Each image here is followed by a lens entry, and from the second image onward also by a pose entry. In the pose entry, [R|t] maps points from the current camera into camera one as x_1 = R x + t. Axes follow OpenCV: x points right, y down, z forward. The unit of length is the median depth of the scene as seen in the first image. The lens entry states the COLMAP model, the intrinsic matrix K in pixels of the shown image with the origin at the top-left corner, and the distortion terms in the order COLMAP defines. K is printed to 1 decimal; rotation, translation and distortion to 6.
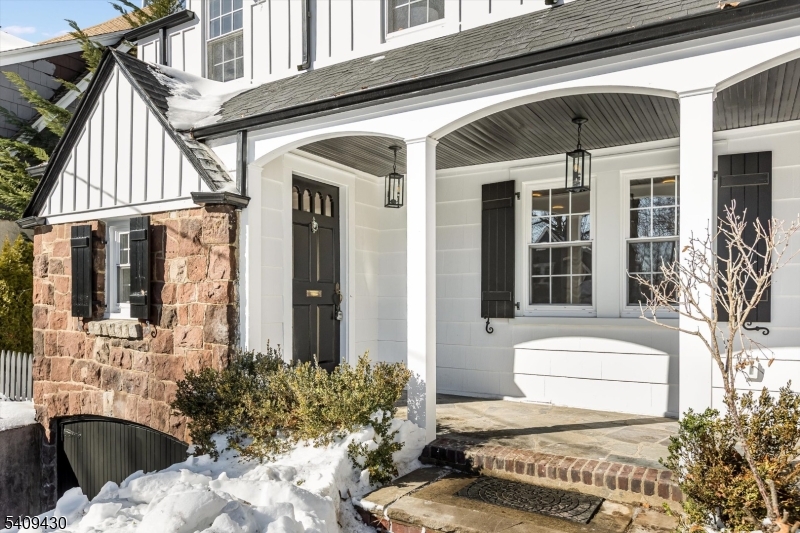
lens RADIAL K [[593.5, 0, 402.6], [0, 593.5, 253.1], [0, 0, 1]] dist [-0.002650, -0.006186]
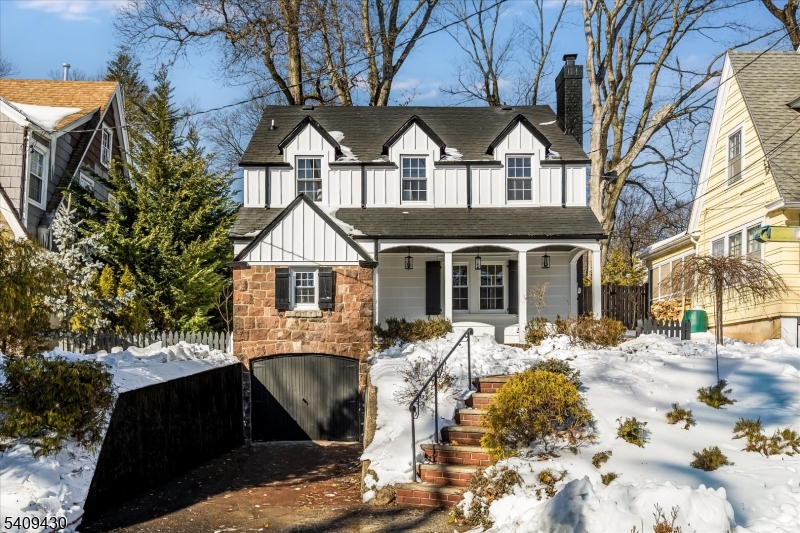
lens RADIAL K [[593.5, 0, 402.6], [0, 593.5, 253.1], [0, 0, 1]] dist [-0.002650, -0.006186]
pose [[0.849839, 0.079633, 0.520991, -1.384188], [-0.033731, 0.994711, -0.097019, 0.103865], [-0.525962, 0.064878, 0.848030, -1.182160]]
